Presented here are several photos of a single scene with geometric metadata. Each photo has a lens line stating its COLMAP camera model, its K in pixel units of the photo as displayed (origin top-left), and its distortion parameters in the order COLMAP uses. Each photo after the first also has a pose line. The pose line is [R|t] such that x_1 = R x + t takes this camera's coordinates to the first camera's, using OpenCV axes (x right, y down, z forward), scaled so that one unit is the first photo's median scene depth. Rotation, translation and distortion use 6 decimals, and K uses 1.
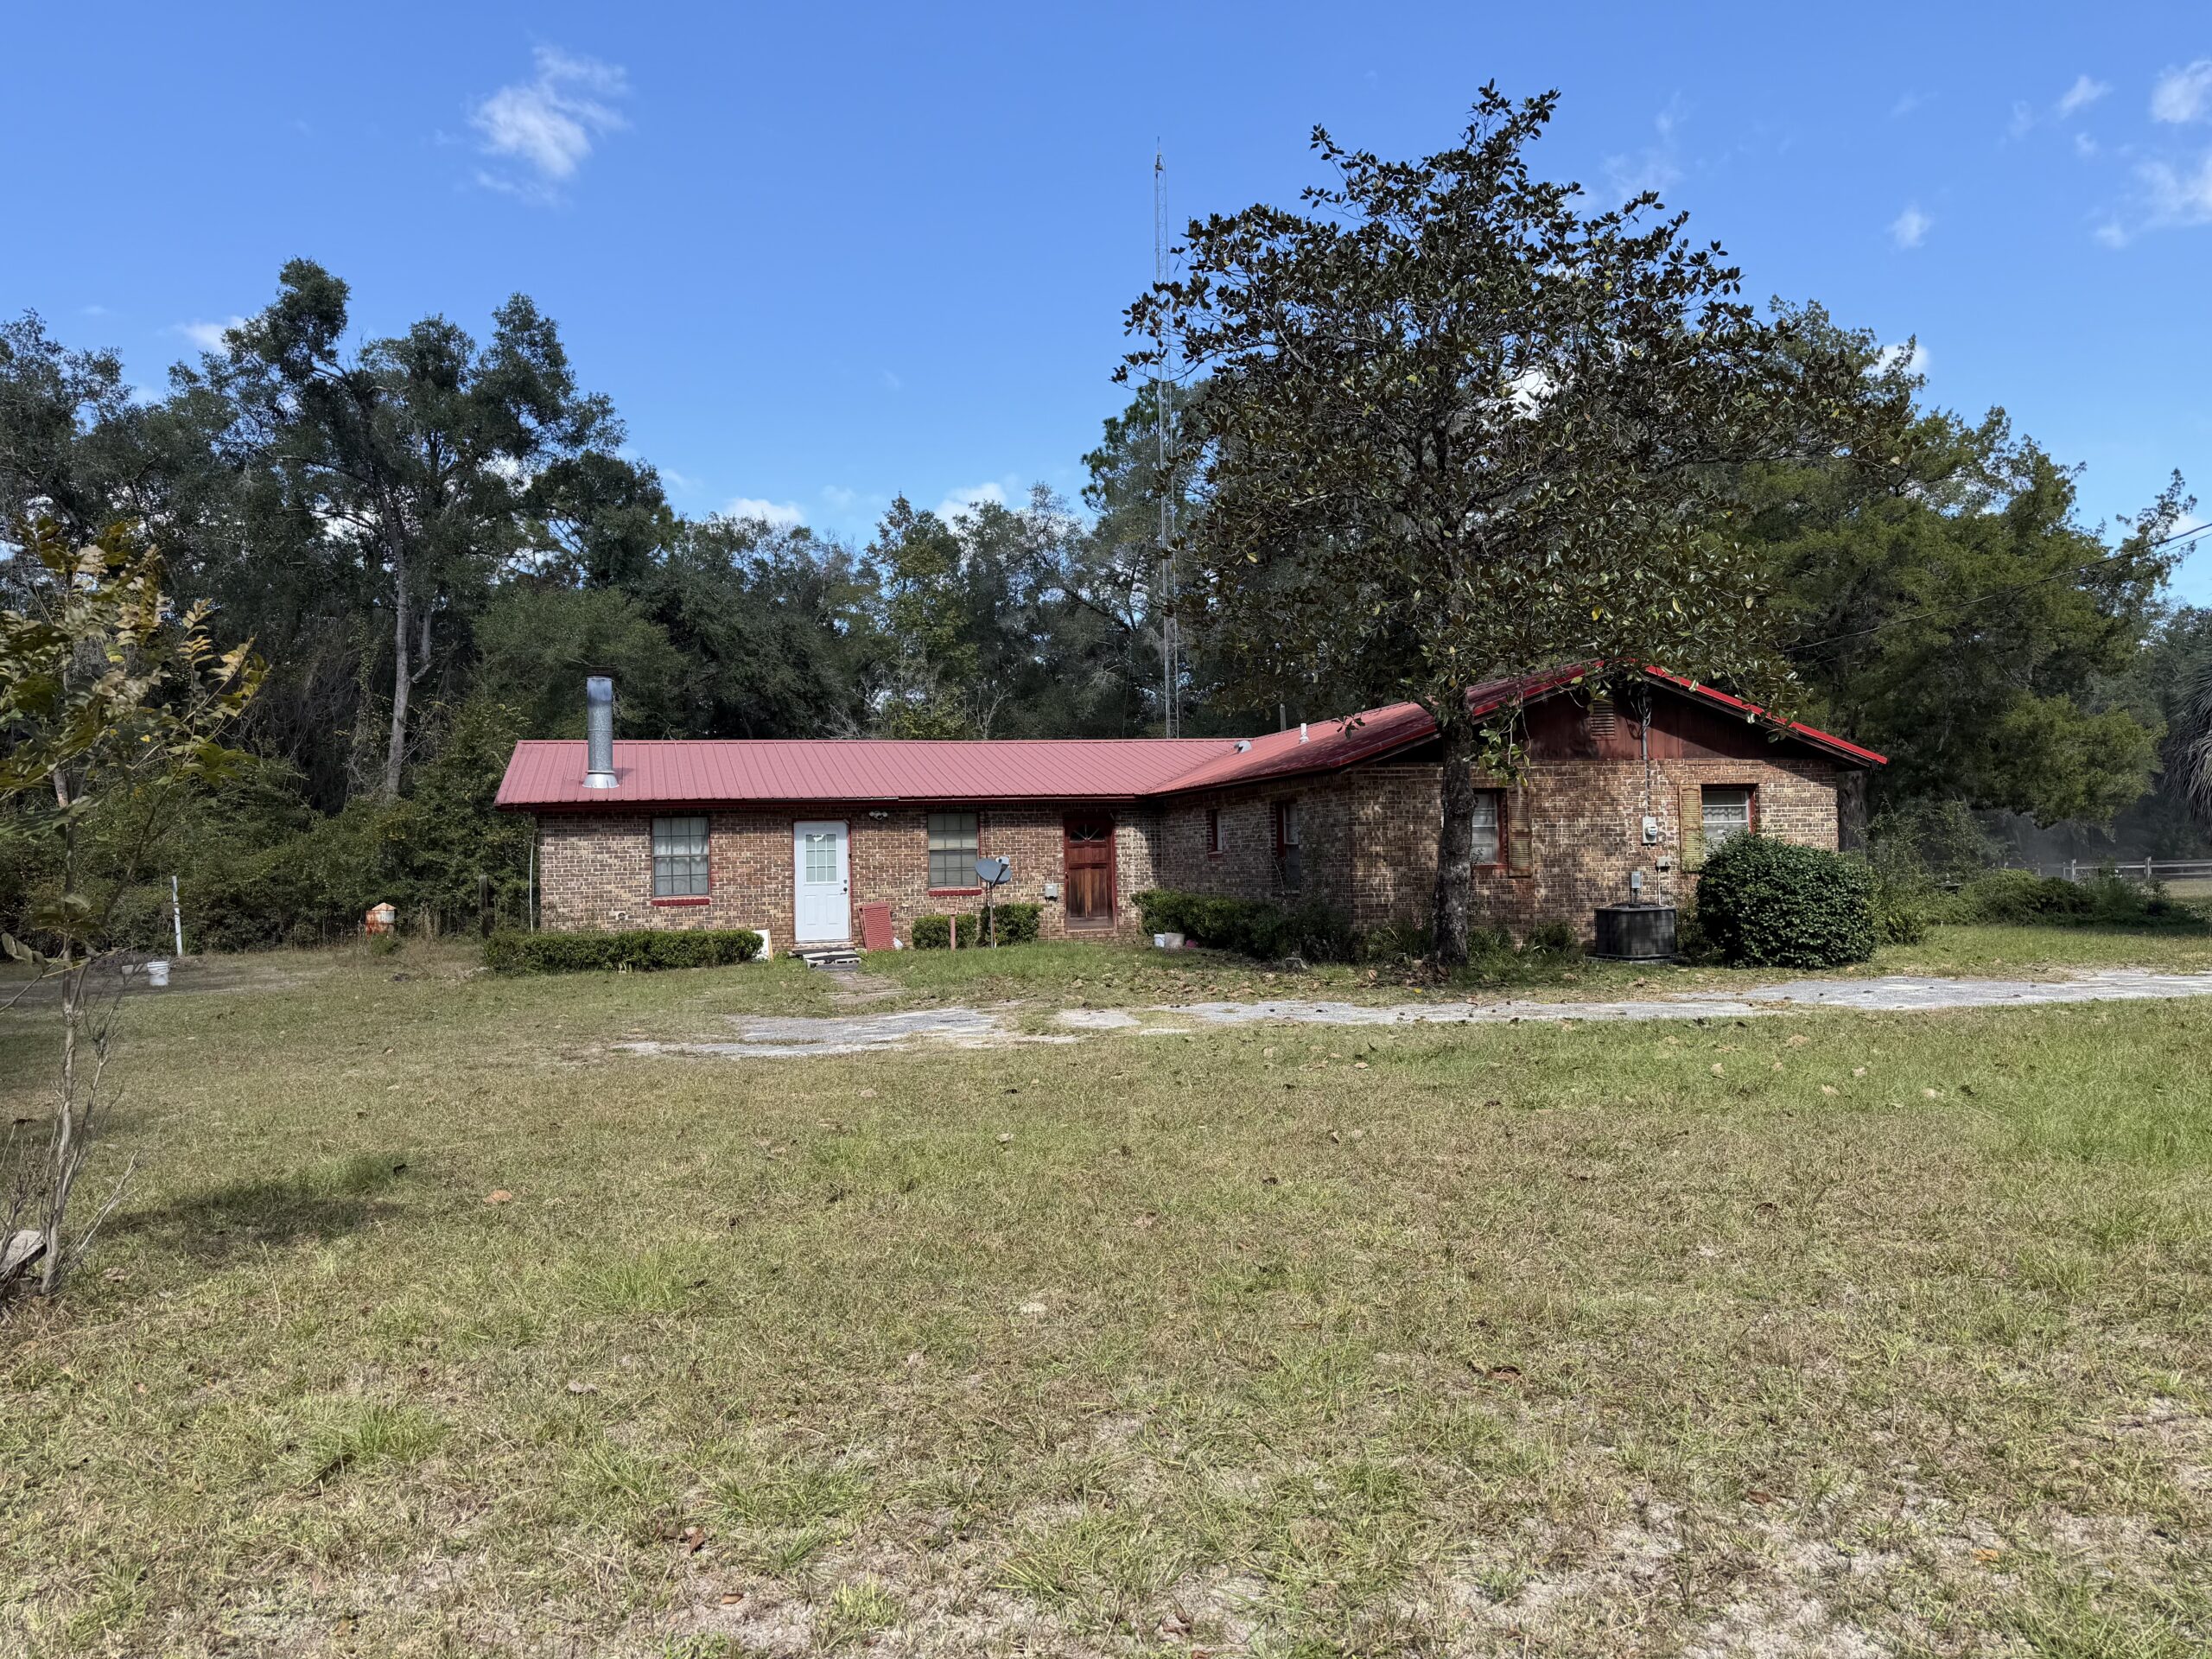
lens RADIAL K [[1743.3, 0, 1052.5], [0, 1743.3, 829.3], [0, 0, 1]] dist [0.138110, -0.364112]
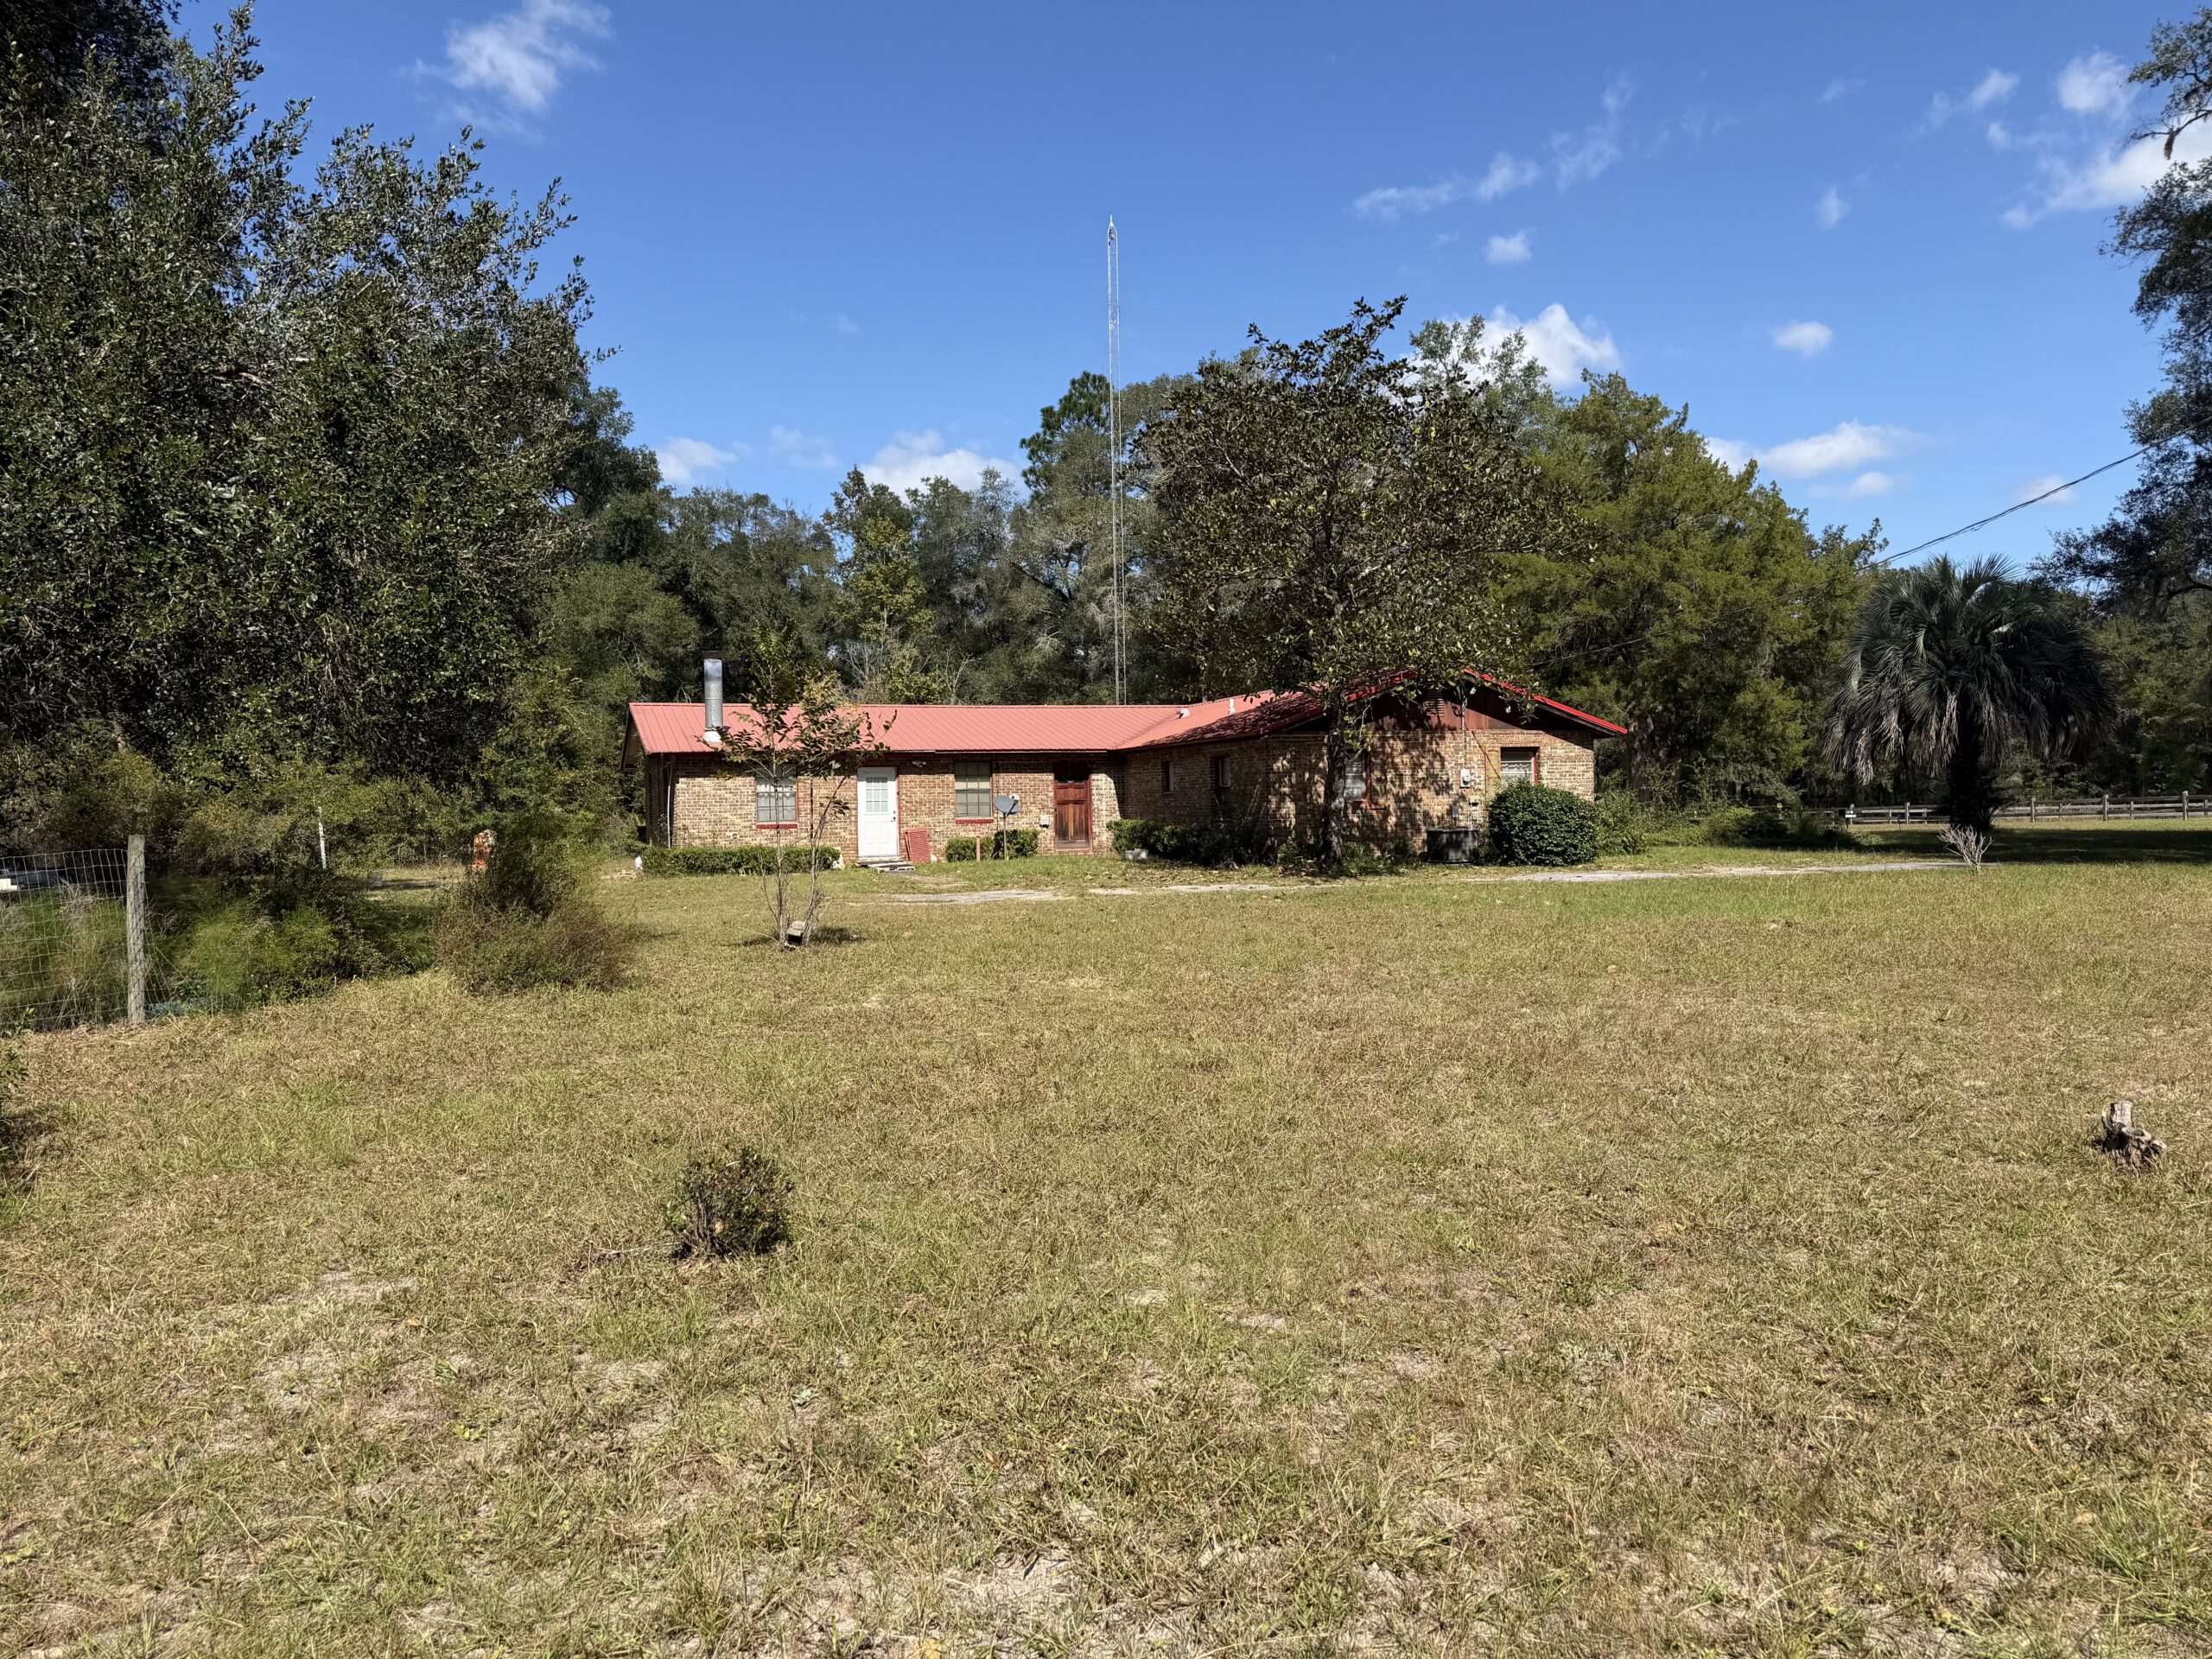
lens RADIAL K [[1567.9, 0, 1109.3], [0, 1567.9, 836.7], [0, 0, 1]] dist [0.047316, -0.054758]
pose [[0.997072, 0.003670, 0.076383, -0.046252], [-0.006710, 0.999194, 0.039572, -0.000413], [-0.076176, -0.039969, 0.996293, -0.227680]]
